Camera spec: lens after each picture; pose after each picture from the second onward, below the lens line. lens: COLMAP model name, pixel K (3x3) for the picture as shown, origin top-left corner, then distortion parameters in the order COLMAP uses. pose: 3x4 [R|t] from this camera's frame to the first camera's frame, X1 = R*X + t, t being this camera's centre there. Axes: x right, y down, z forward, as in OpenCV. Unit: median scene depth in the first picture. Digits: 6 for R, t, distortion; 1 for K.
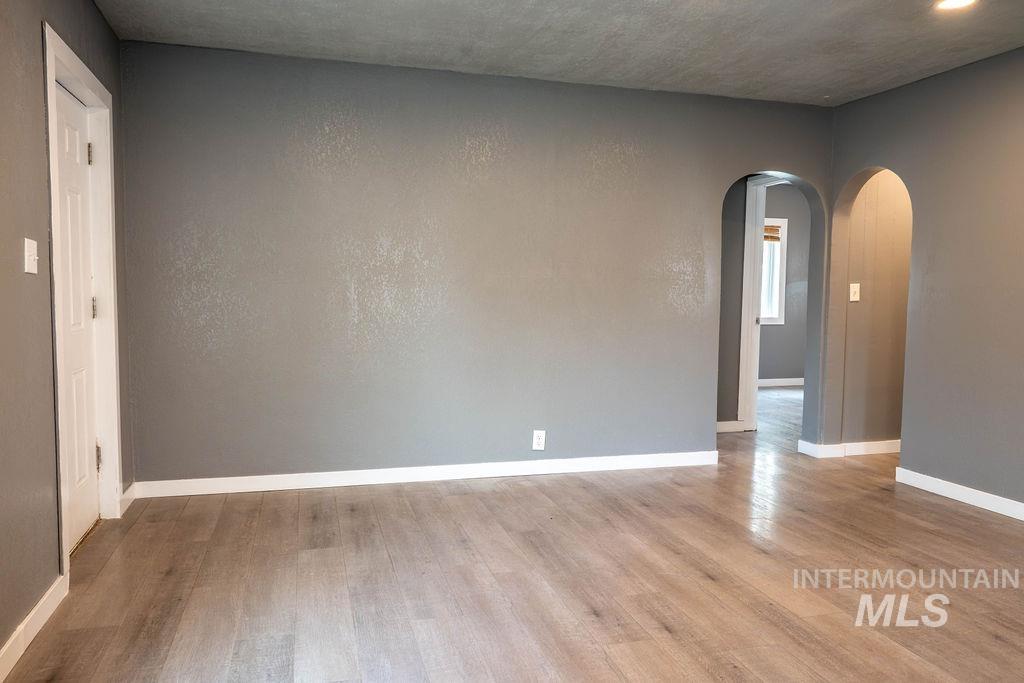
lens RADIAL K [[731.1, 0, 512.0], [0, 731.1, 341.5], [0, 0, 1]] dist [-0.022214, -0.001851]
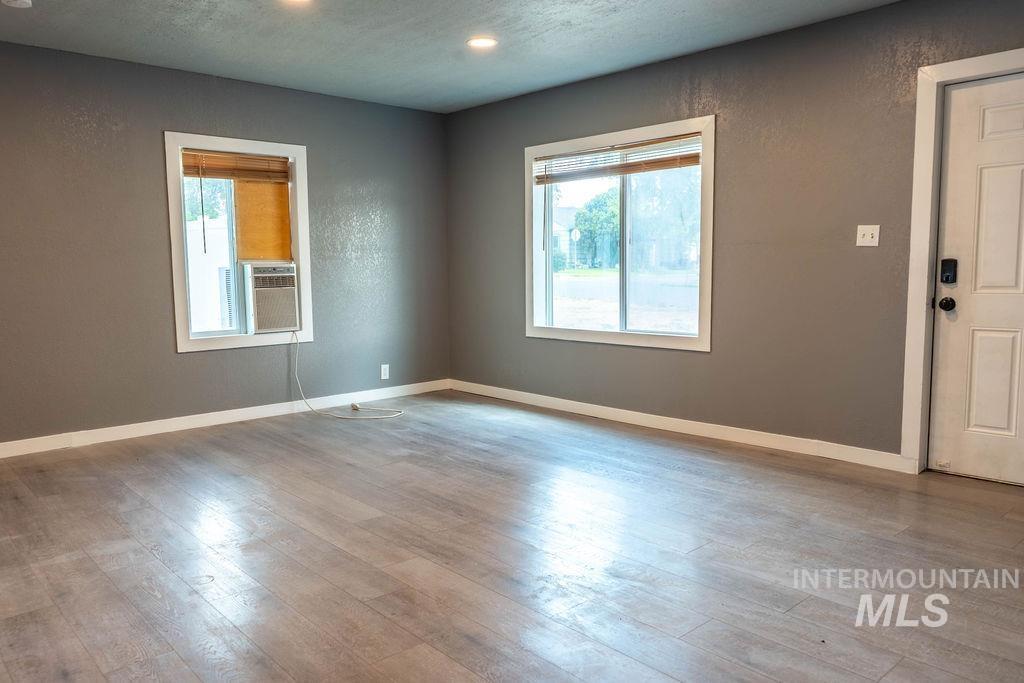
lens RADIAL K [[737.7, 0, 508.0], [0, 737.7, 342.6], [0, 0, 1]] dist [0.002191, 0.001257]
pose [[-0.878179, 0.054252, -0.475245, 0.688345], [-0.022682, 0.987706, 0.154666, -0.097792], [0.477793, 0.146604, -0.866153, 1.720517]]
